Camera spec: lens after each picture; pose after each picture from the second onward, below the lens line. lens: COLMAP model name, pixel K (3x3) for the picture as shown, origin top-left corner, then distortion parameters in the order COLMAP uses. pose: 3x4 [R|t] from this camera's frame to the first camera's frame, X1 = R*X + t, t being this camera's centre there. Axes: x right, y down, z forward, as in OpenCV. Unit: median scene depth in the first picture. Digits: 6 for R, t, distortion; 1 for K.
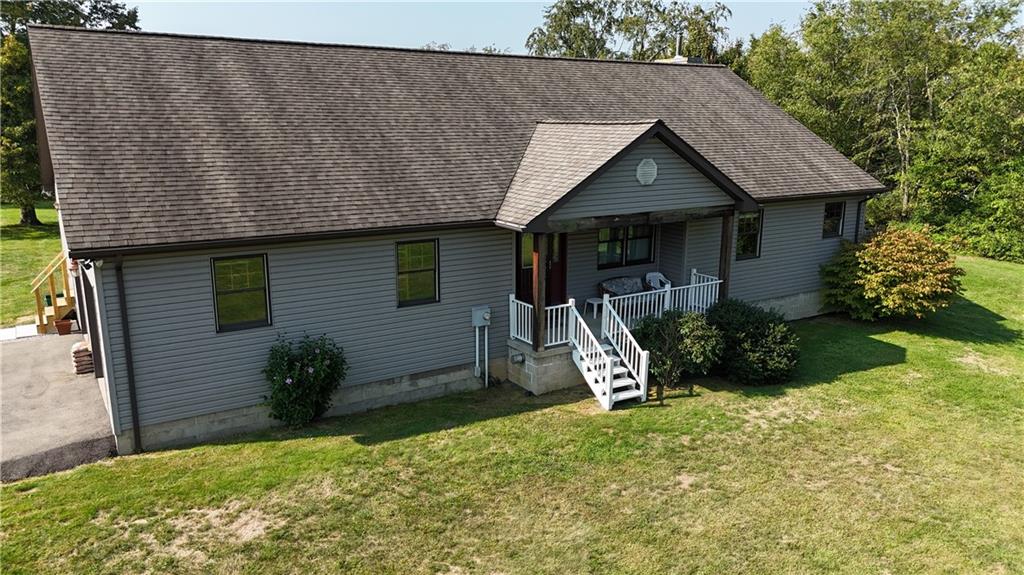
lens RADIAL K [[755.6, 0, 517.5], [0, 755.6, 281.7], [0, 0, 1]] dist [0.059792, -0.051777]
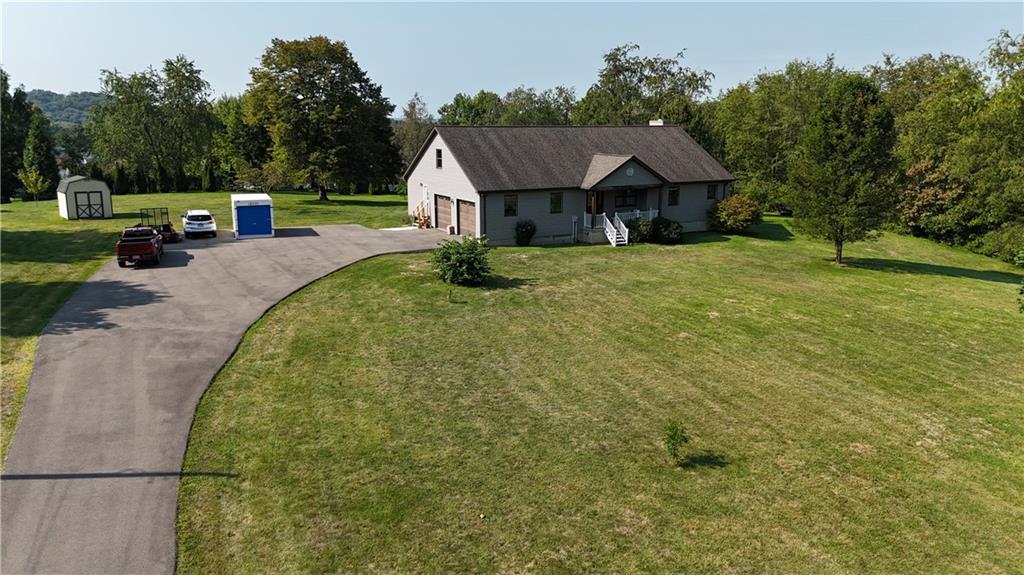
lens RADIAL K [[755.6, 0, 513.1], [0, 755.6, 293.6], [0, 0, 1]] dist [0.059792, -0.051777]
pose [[0.997138, 0.016031, -0.073885, -0.066581], [-0.015239, 0.999820, 0.011279, 0.321807], [0.074052, -0.010121, 0.997203, -2.109650]]
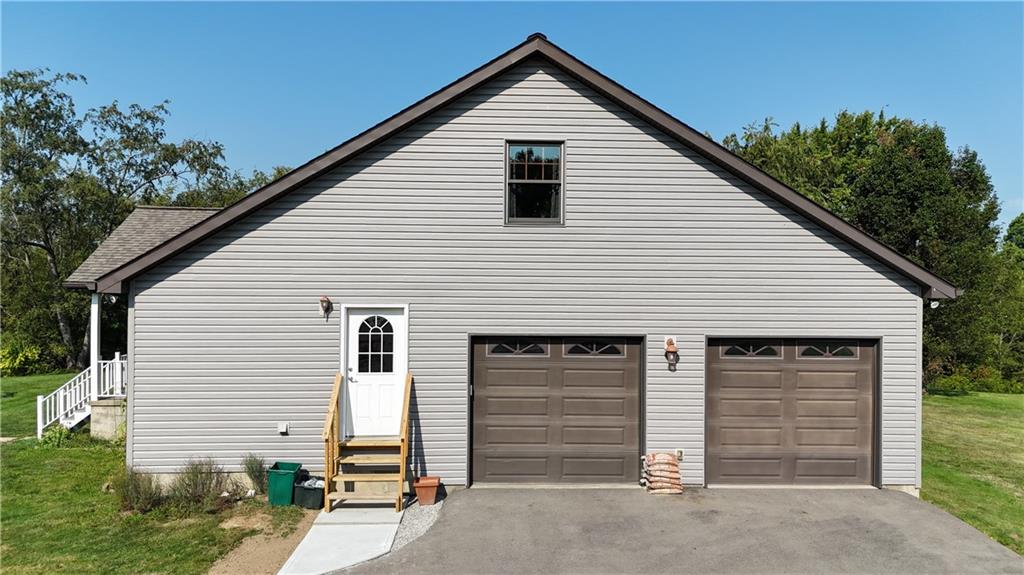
lens RADIAL K [[755.6, 0, 511.3], [0, 755.6, 285.7], [0, 0, 1]] dist [0.059792, -0.051777]
pose [[0.493750, -0.003607, 0.869596, -1.281451], [0.172072, 0.980624, -0.093633, -0.037327], [-0.852410, 0.195864, 0.484804, 0.720930]]
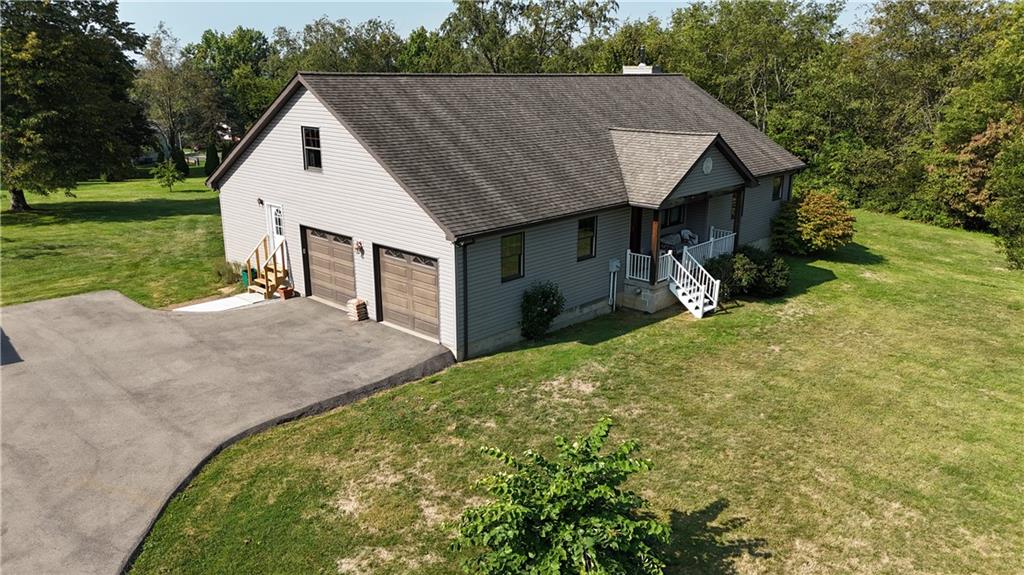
lens RADIAL K [[755.6, 0, 512.5], [0, 755.6, 284.2], [0, 0, 1]] dist [0.059792, -0.051777]
pose [[0.969500, -0.065096, 0.236291, -0.608432], [0.050079, 0.996358, 0.069014, -0.031001], [-0.239923, -0.055076, 0.969228, -0.435657]]
